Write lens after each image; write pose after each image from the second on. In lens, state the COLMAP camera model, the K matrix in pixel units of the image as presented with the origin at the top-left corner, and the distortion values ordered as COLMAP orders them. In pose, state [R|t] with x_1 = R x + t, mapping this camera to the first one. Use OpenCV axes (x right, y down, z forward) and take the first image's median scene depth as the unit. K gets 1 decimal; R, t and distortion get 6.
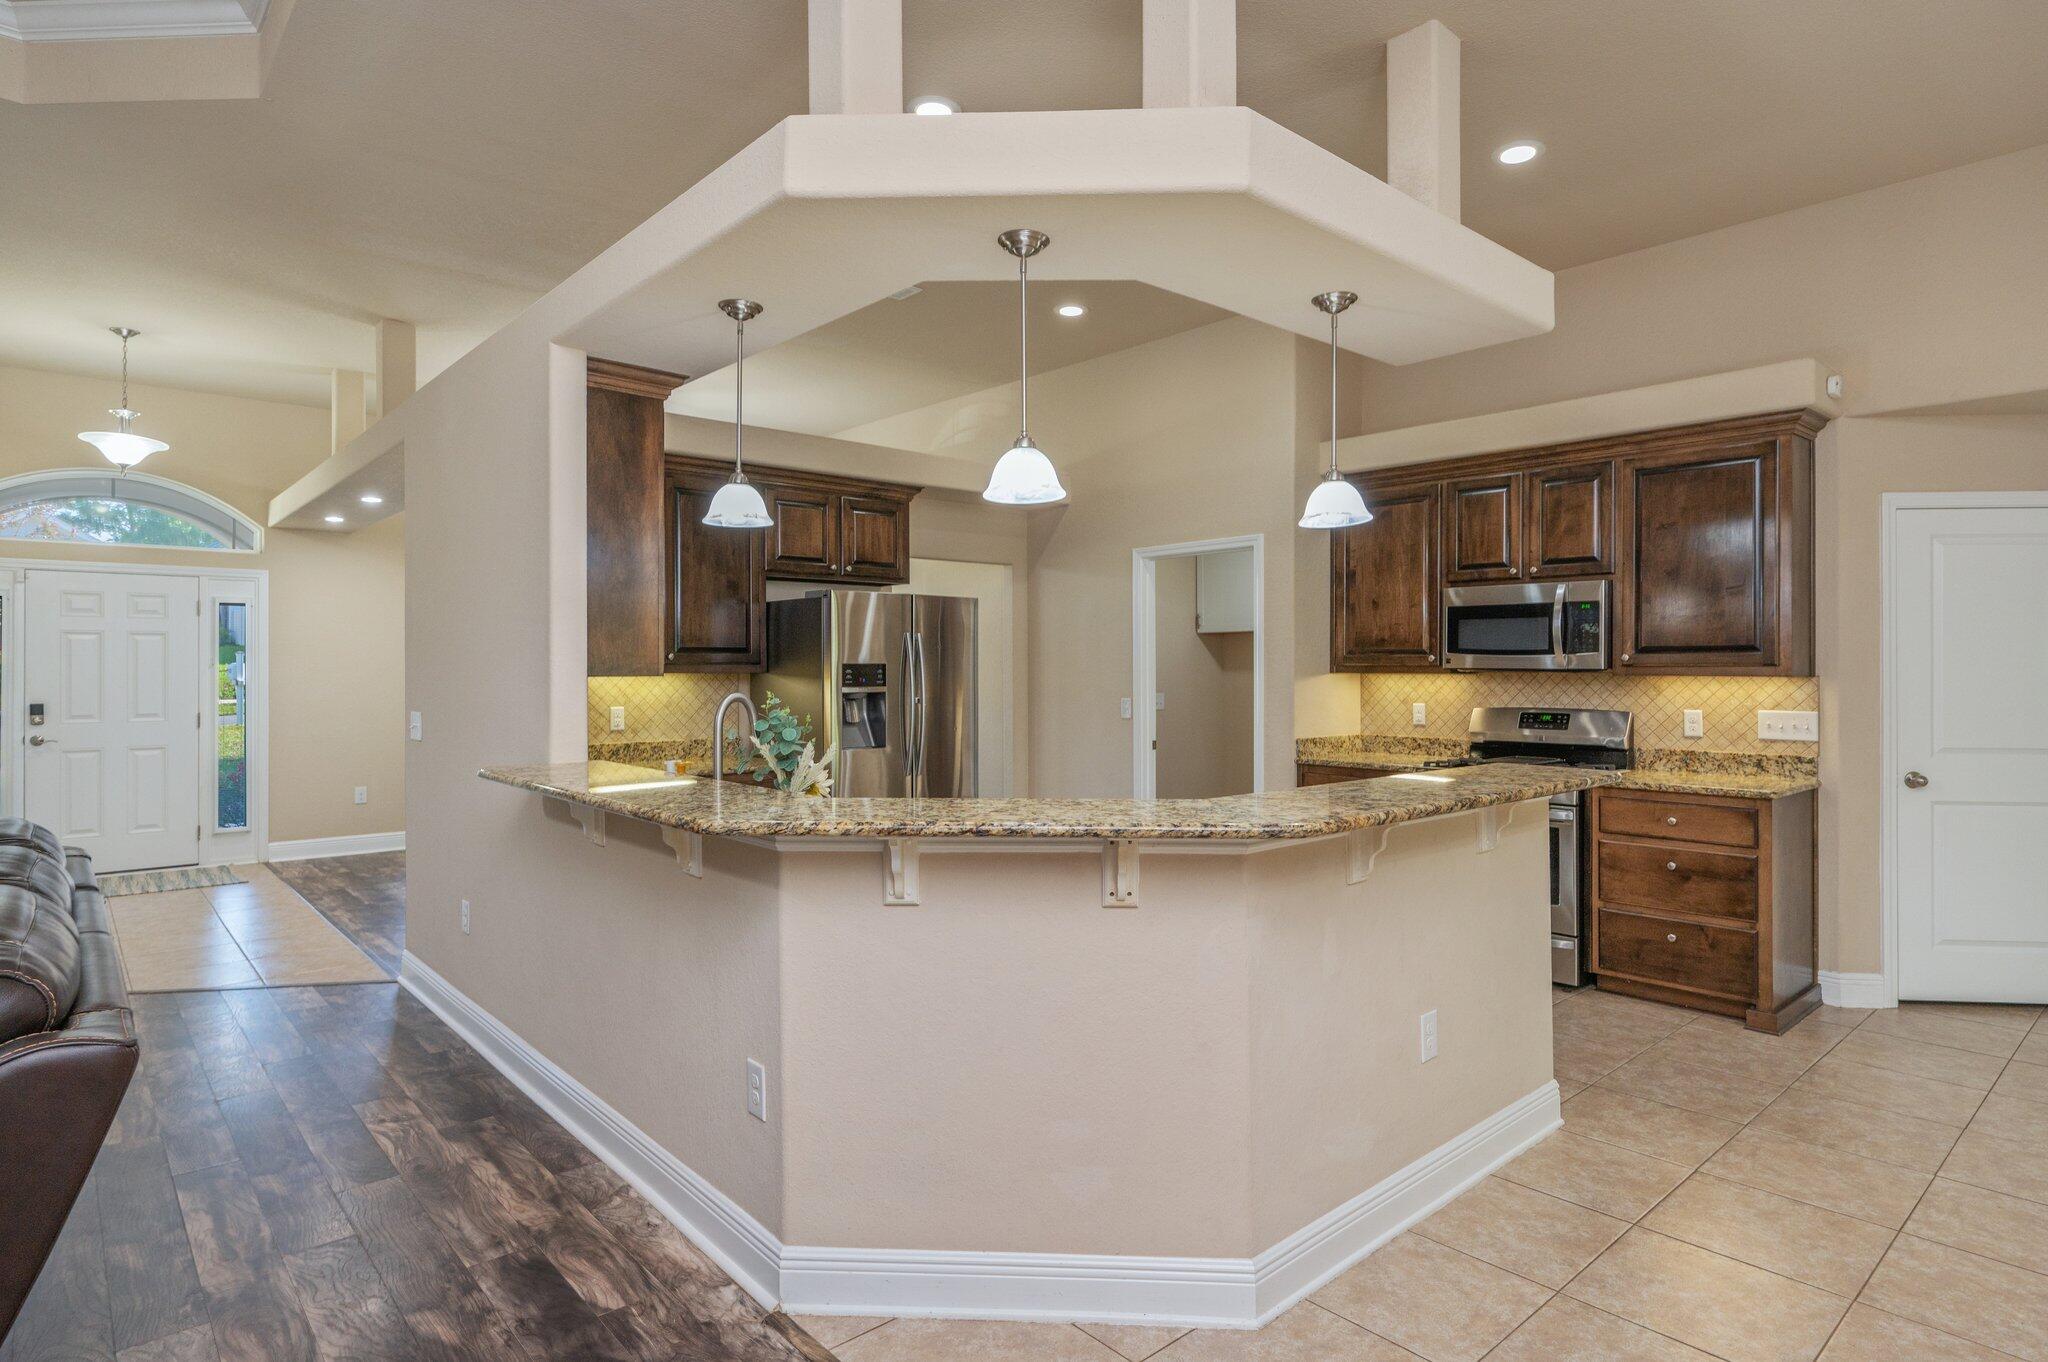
lens RADIAL K [[1108.8, 0, 1019.0], [0, 1108.8, 666.8], [0, 0, 1]] dist [0.002852, 0.001346]
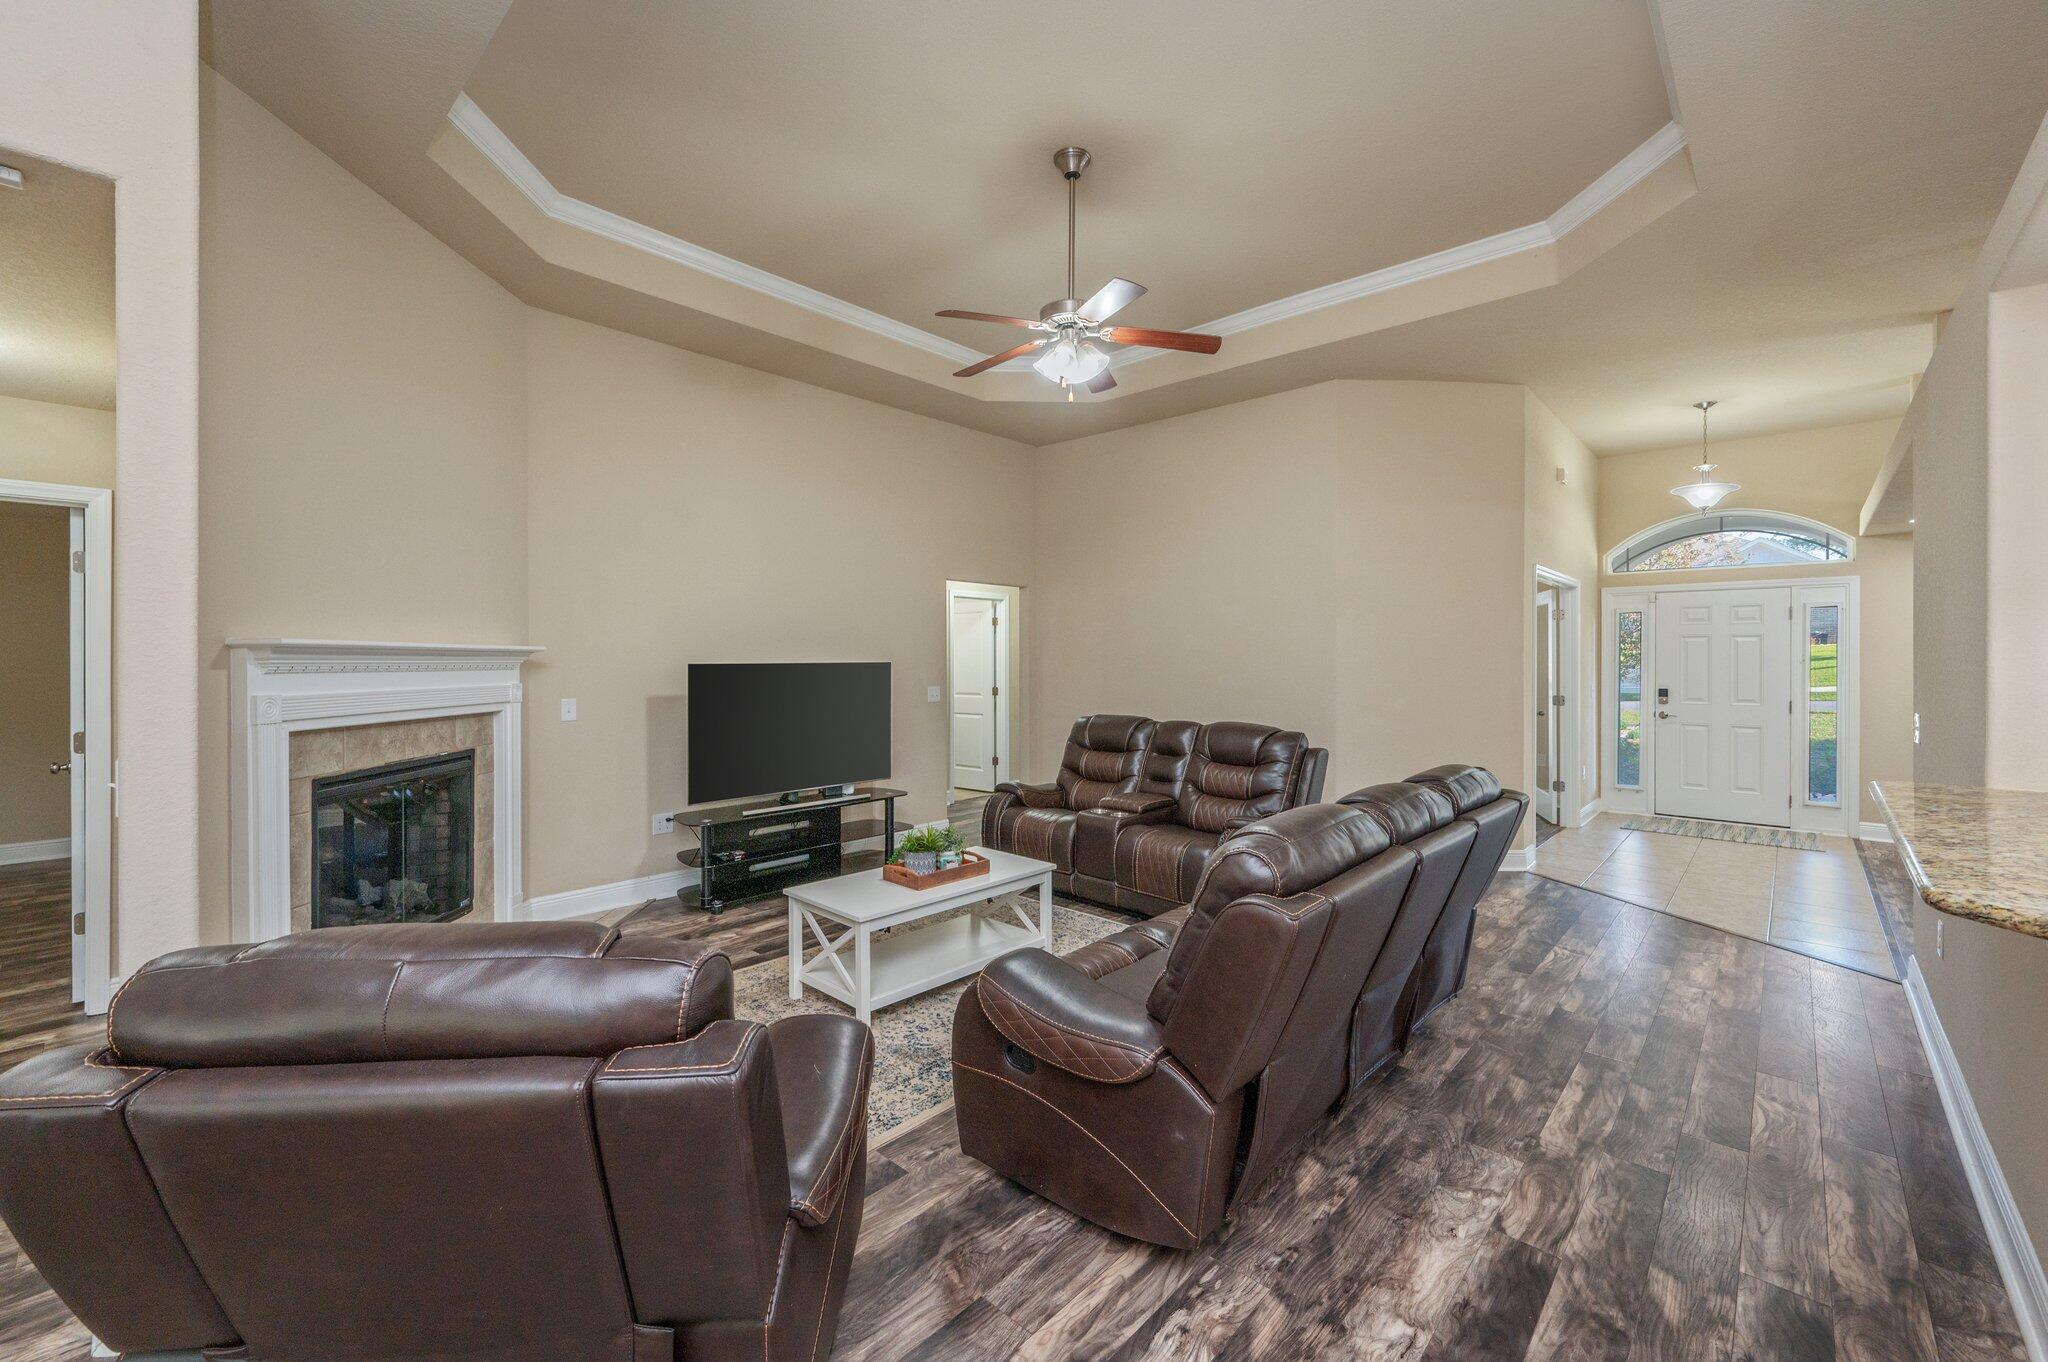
lens RADIAL K [[826.6, 0, 1028.0], [0, 826.6, 660.8], [0, 0, 1]] dist [0.000593, 0.000706]
pose [[0.102418, 0.004327, -0.994732, 0.099503], [0.000958, 0.999990, 0.004449, -0.010195], [0.994741, -0.001408, 0.102413, 0.151186]]
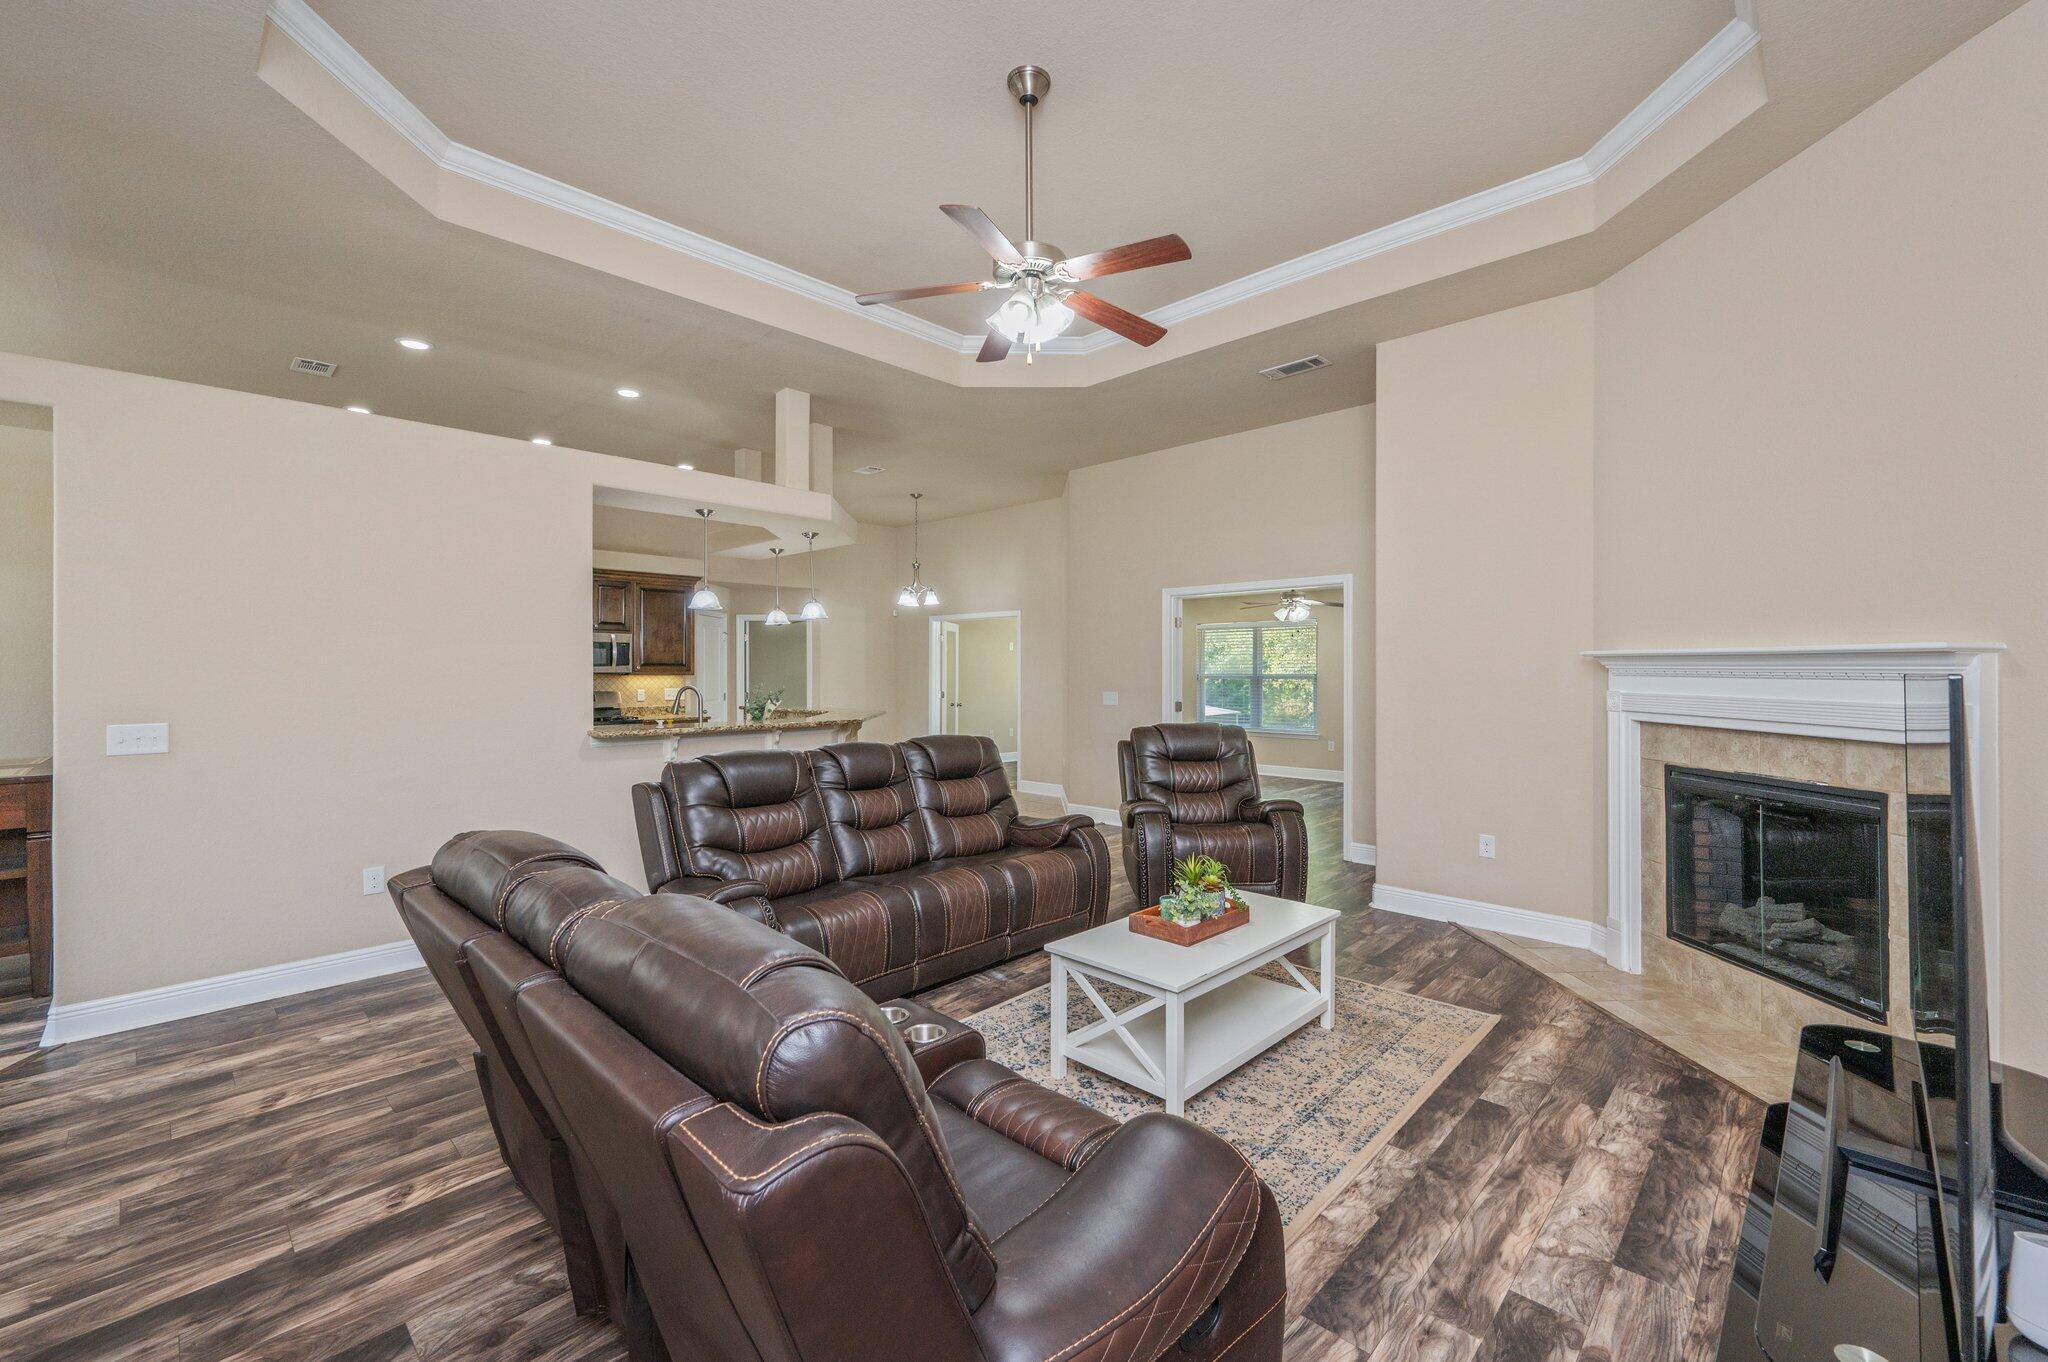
lens RADIAL K [[853.6, 0, 1028.0], [0, 853.6, 662.6], [0, 0, 1]] dist [-0.000408, 0.000044]
pose [[-0.075204, 0.008090, 0.997135, -1.328166], [-0.000240, 0.999967, -0.008131, -0.004659], [-0.997168, -0.000851, -0.075199, 0.321453]]
